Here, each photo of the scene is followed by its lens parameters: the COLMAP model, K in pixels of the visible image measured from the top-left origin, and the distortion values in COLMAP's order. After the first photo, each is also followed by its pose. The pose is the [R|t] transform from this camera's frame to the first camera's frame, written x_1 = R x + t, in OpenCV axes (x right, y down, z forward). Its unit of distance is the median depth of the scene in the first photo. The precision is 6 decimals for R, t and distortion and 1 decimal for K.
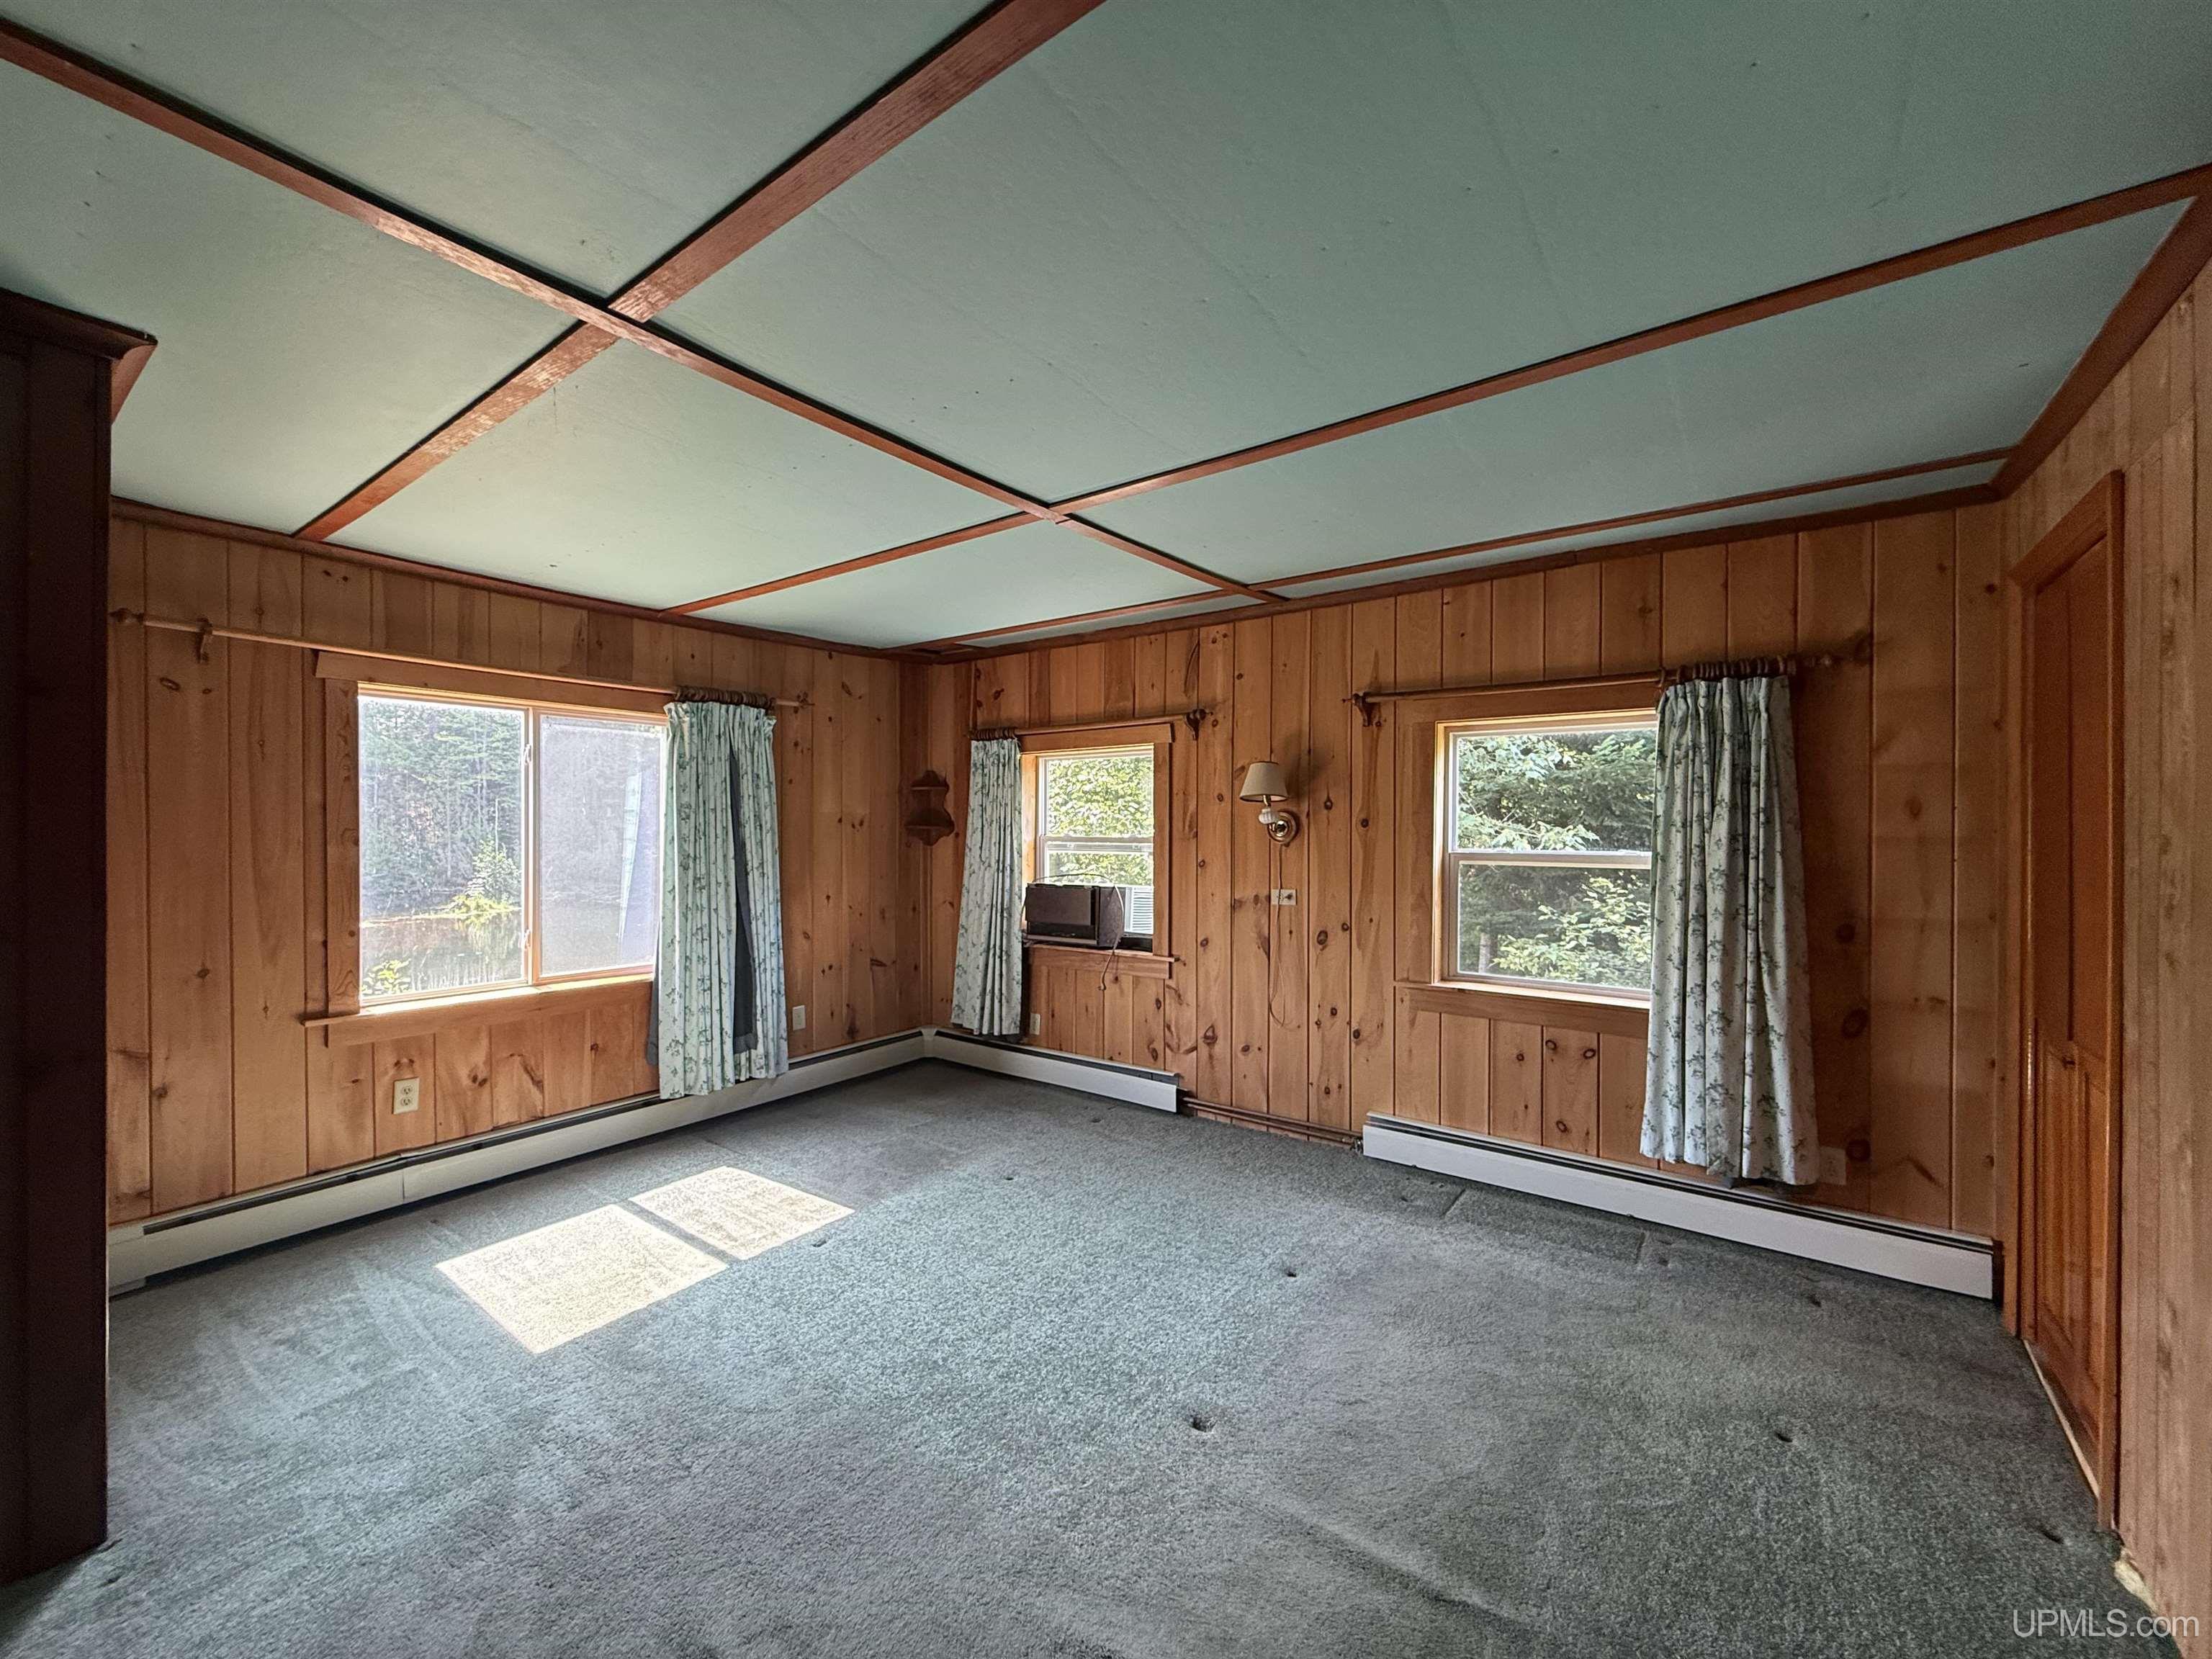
lens RADIAL K [[884.4, 0, 1099.5], [0, 884.4, 830.5], [0, 0, 1]] dist [0.000357, 0.000677]
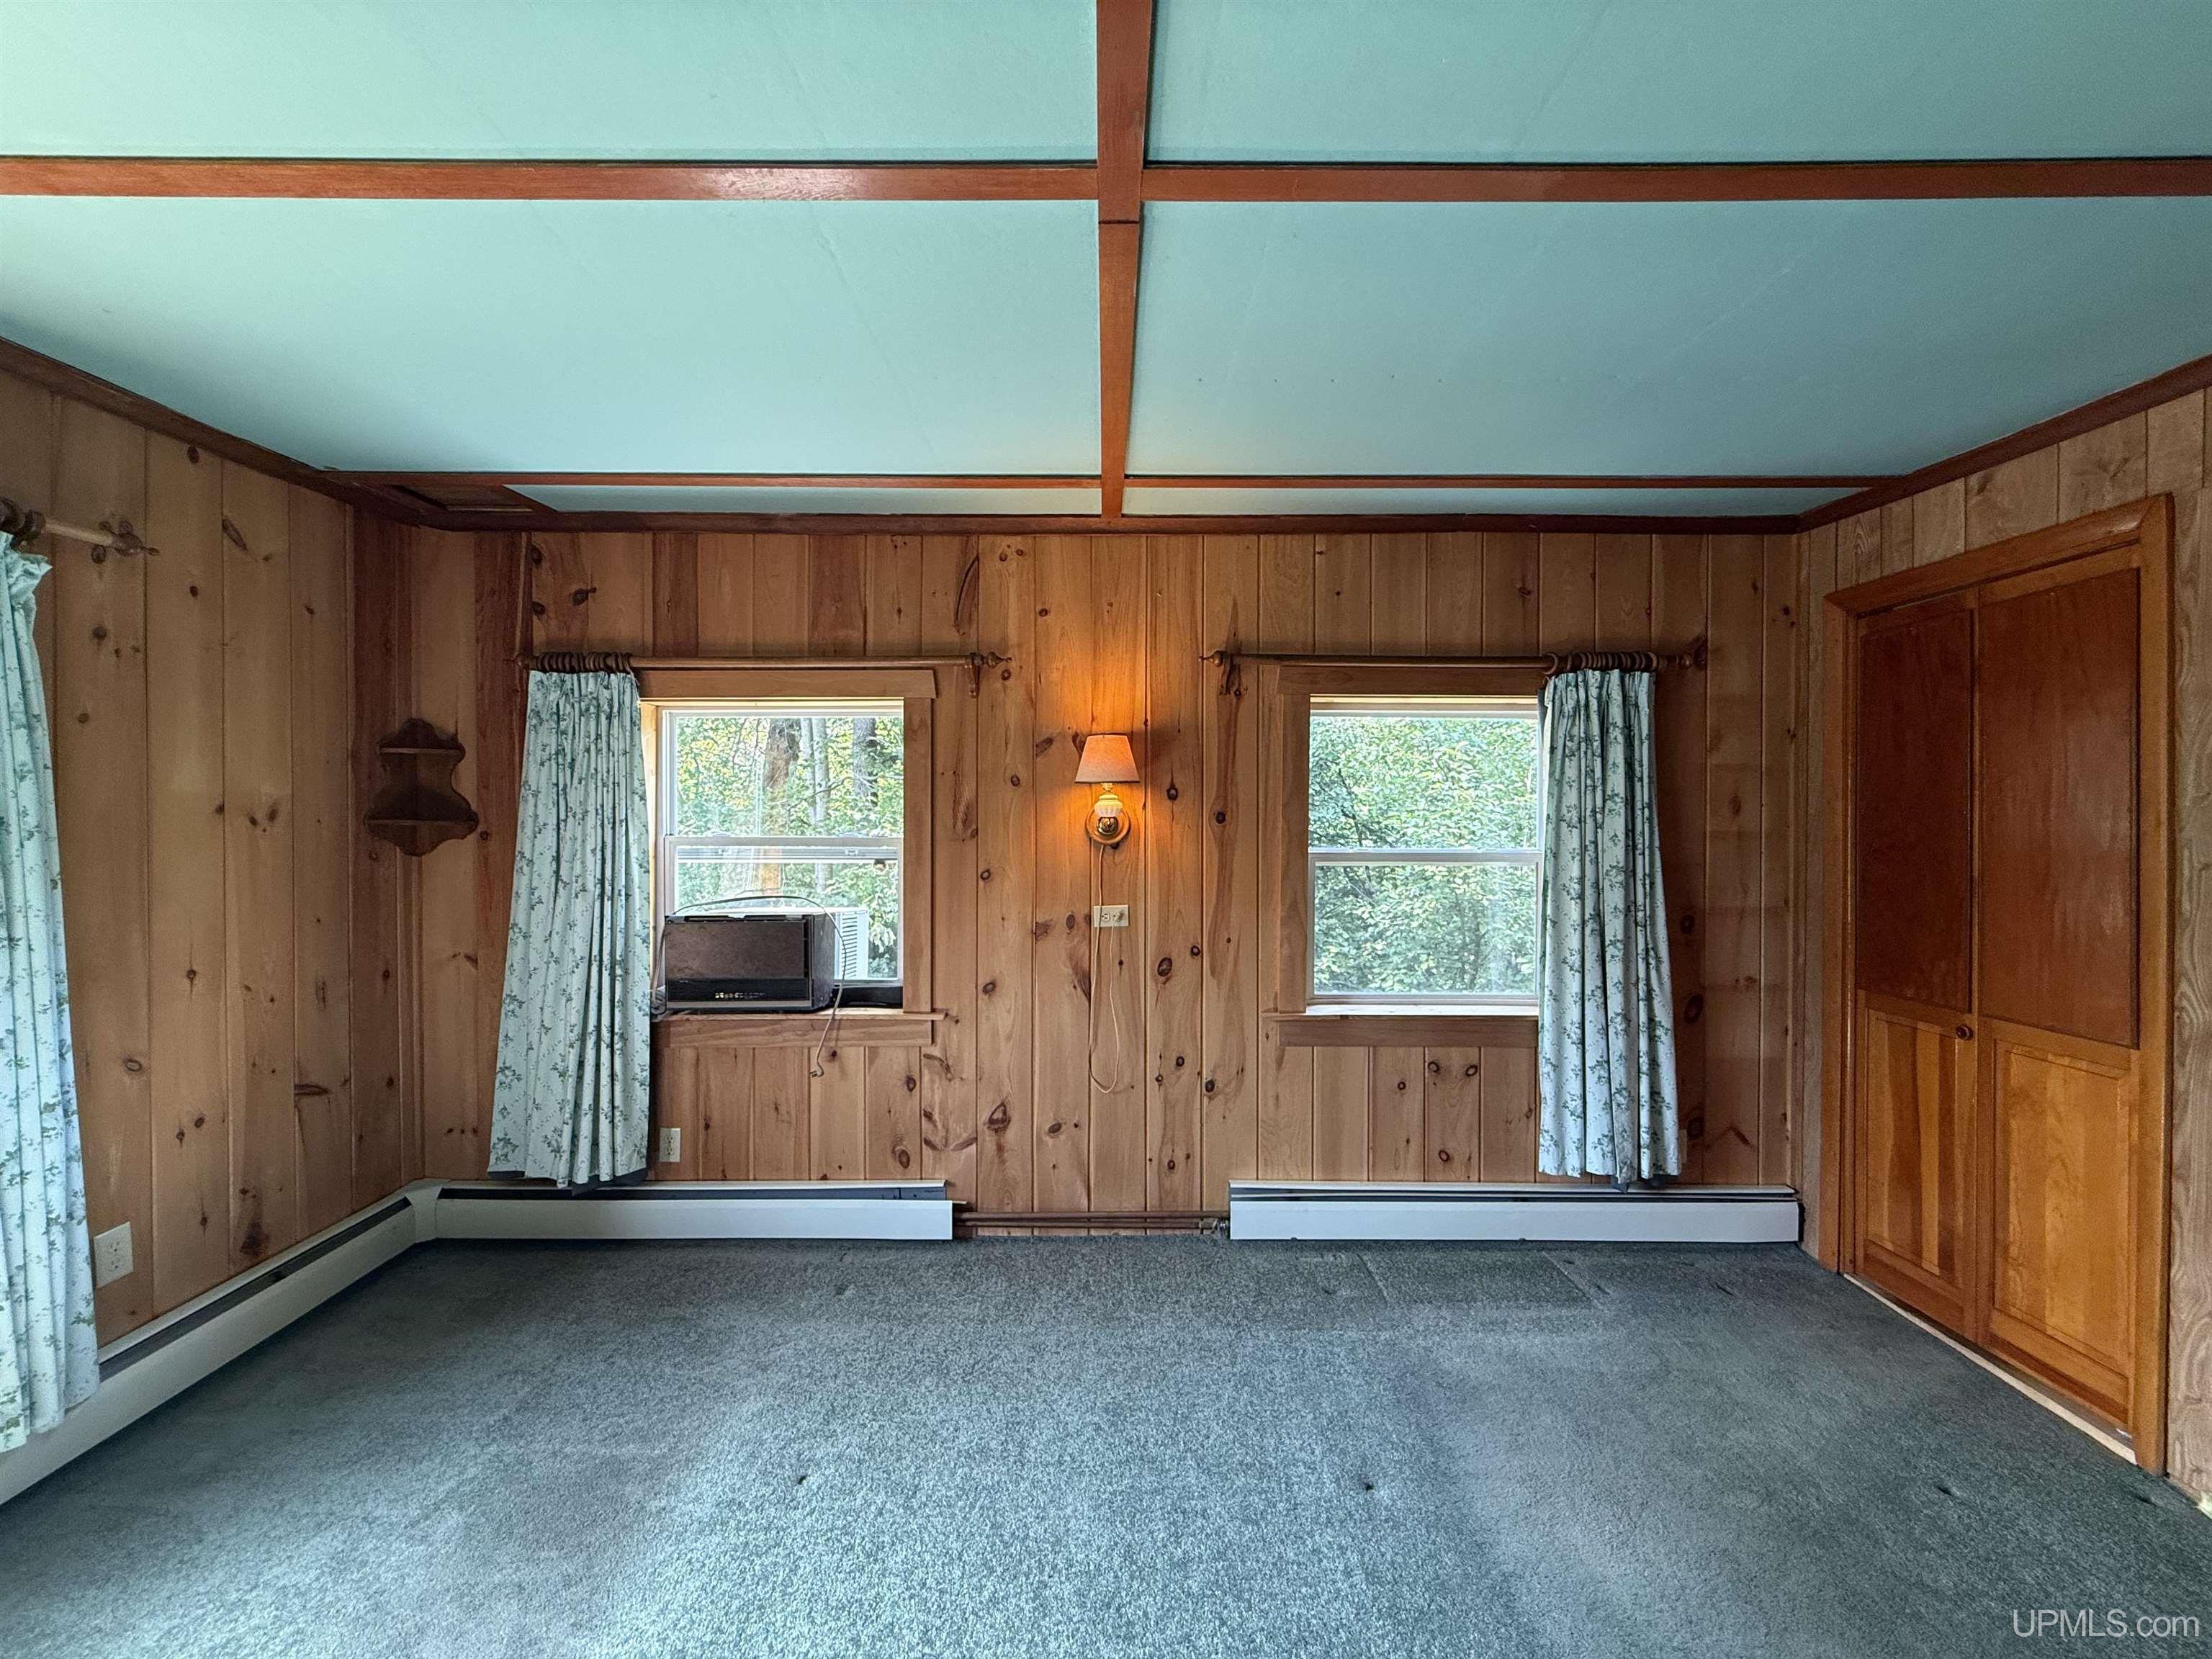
lens RADIAL K [[884.4, 0, 1099.5], [0, 884.4, 830.5], [0, 0, 1]] dist [0.000357, 0.000677]
pose [[0.800922, -0.007247, 0.598725, -0.232178], [0.002114, 0.999955, 0.009274, -0.003721], [-0.598765, -0.006162, 0.800901, 0.390758]]
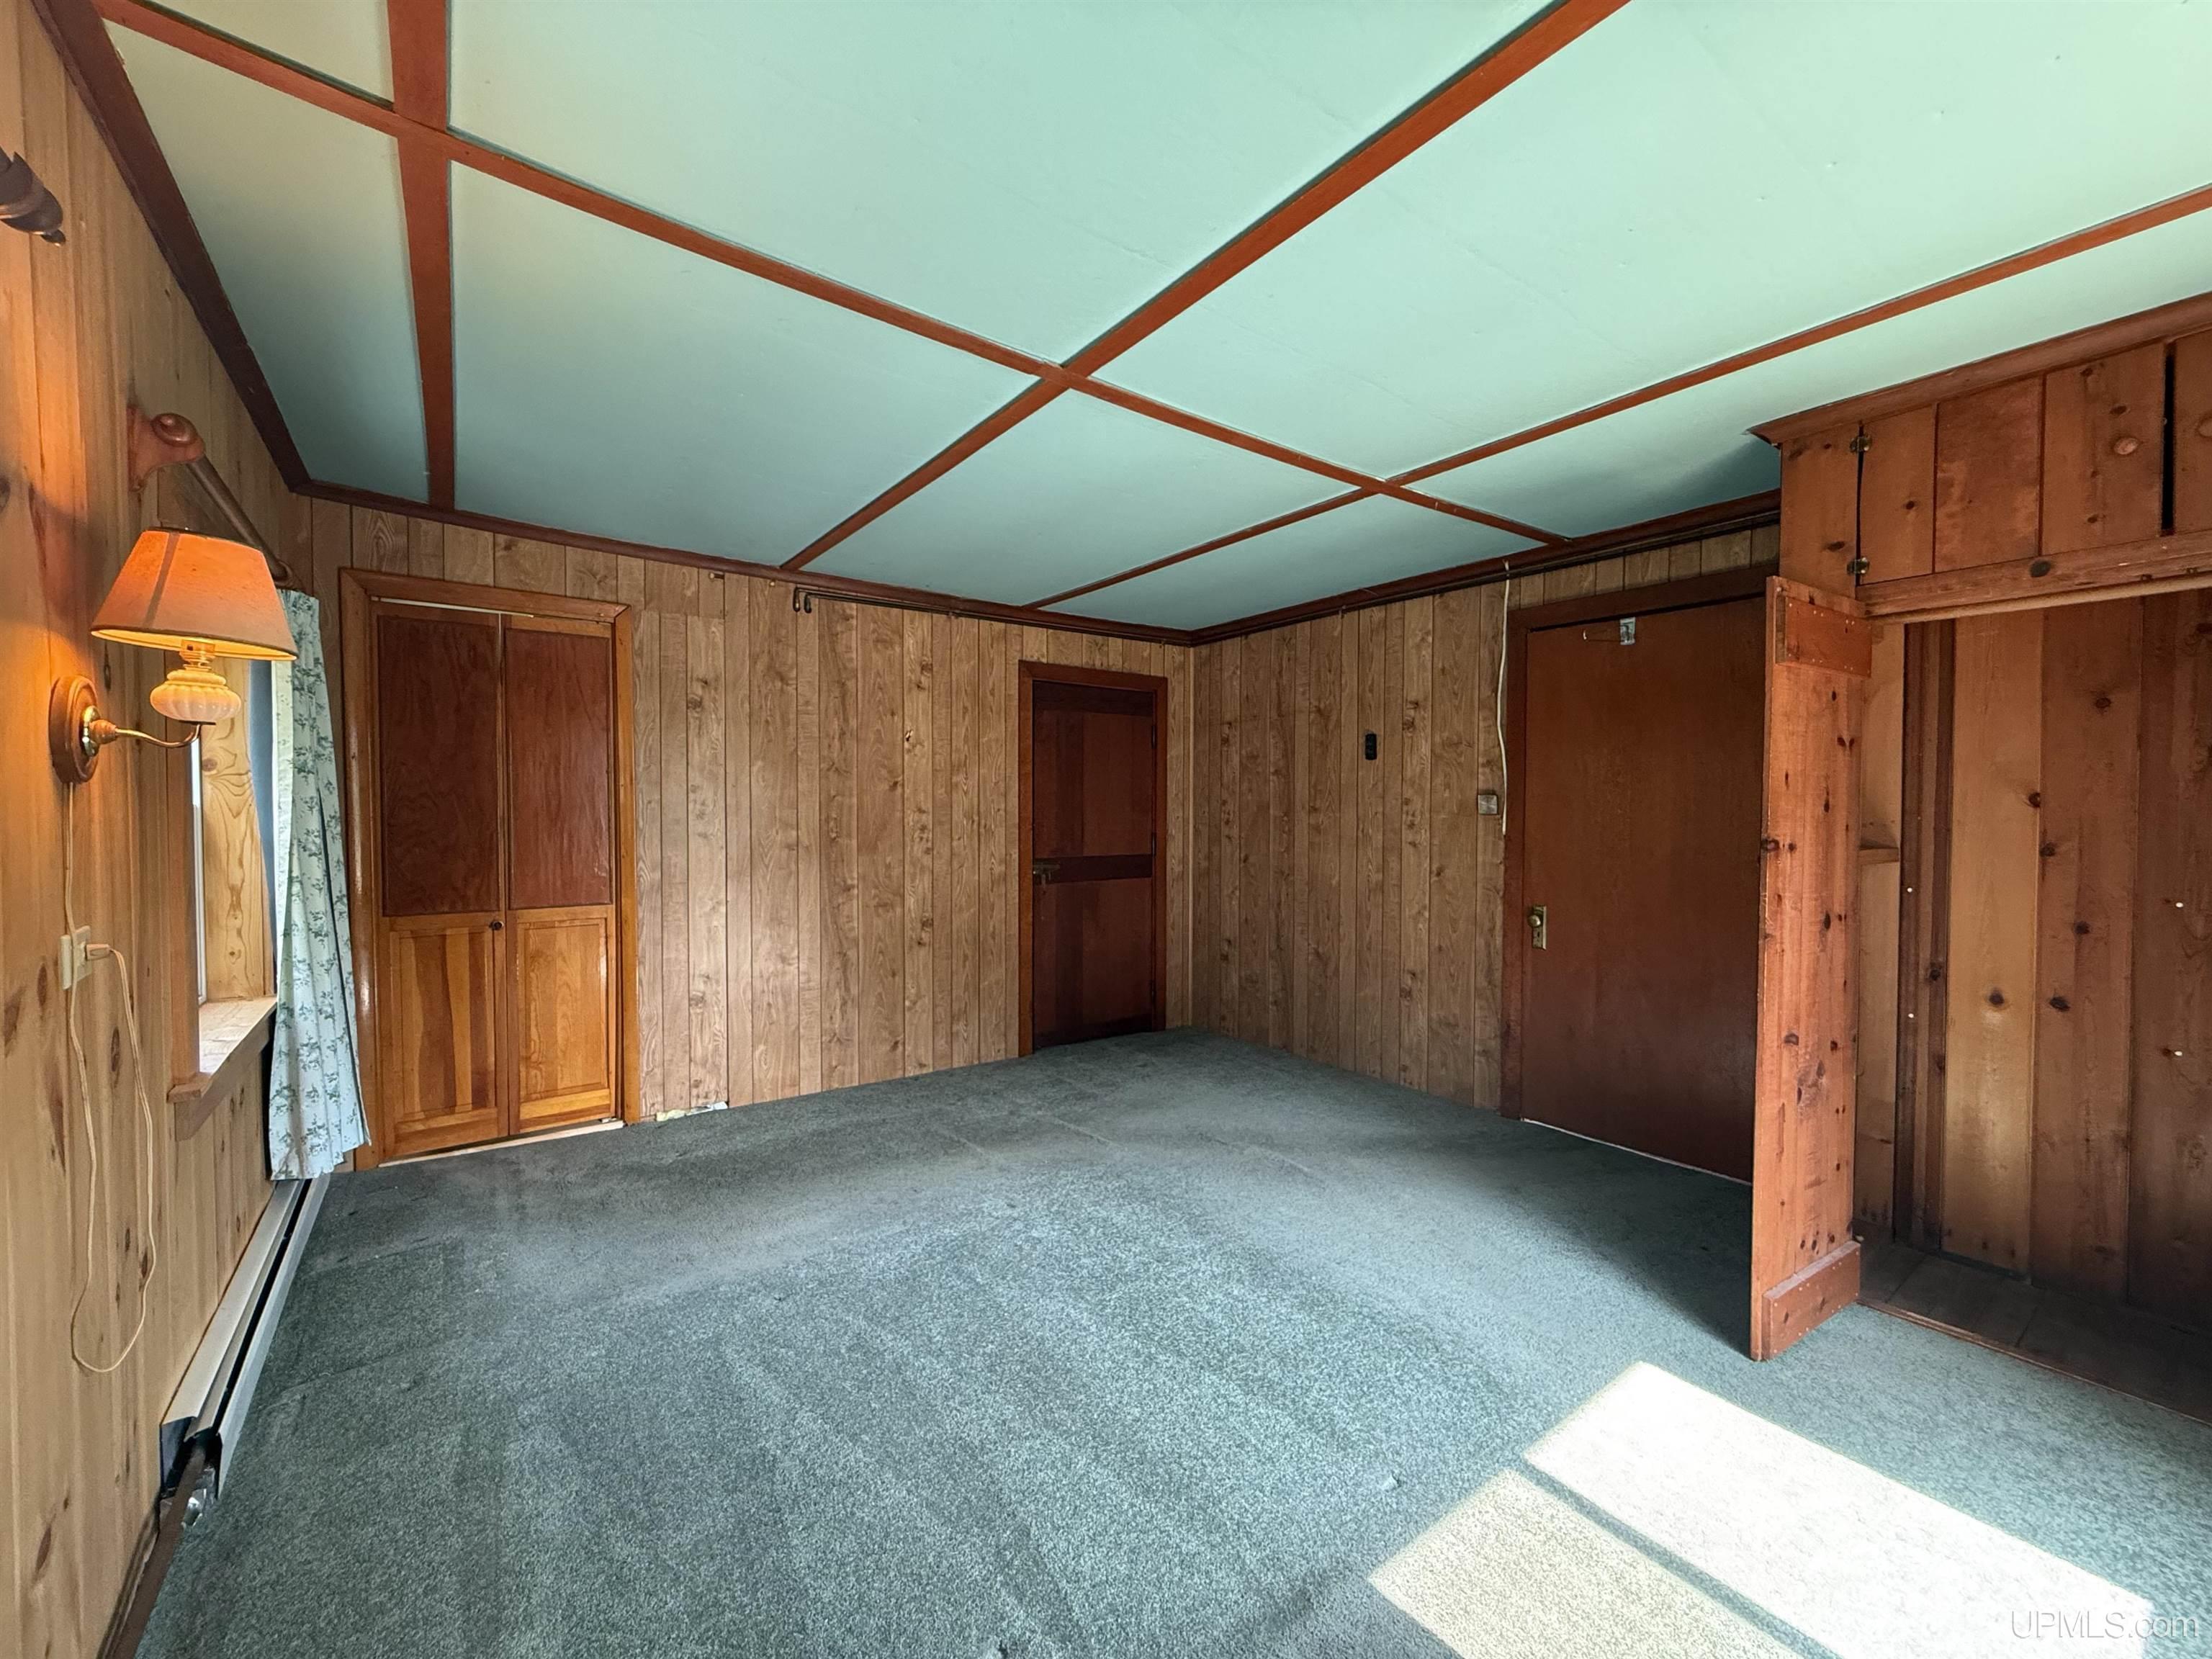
lens RADIAL K [[884.4, 0, 1099.5], [0, 884.4, 830.5], [0, 0, 1]] dist [0.000357, 0.000677]
pose [[-0.956375, -0.012162, 0.291888, -0.209503], [-0.002820, 0.999471, 0.032404, 0.018601], [-0.292128, 0.030168, -0.955903, 1.129871]]
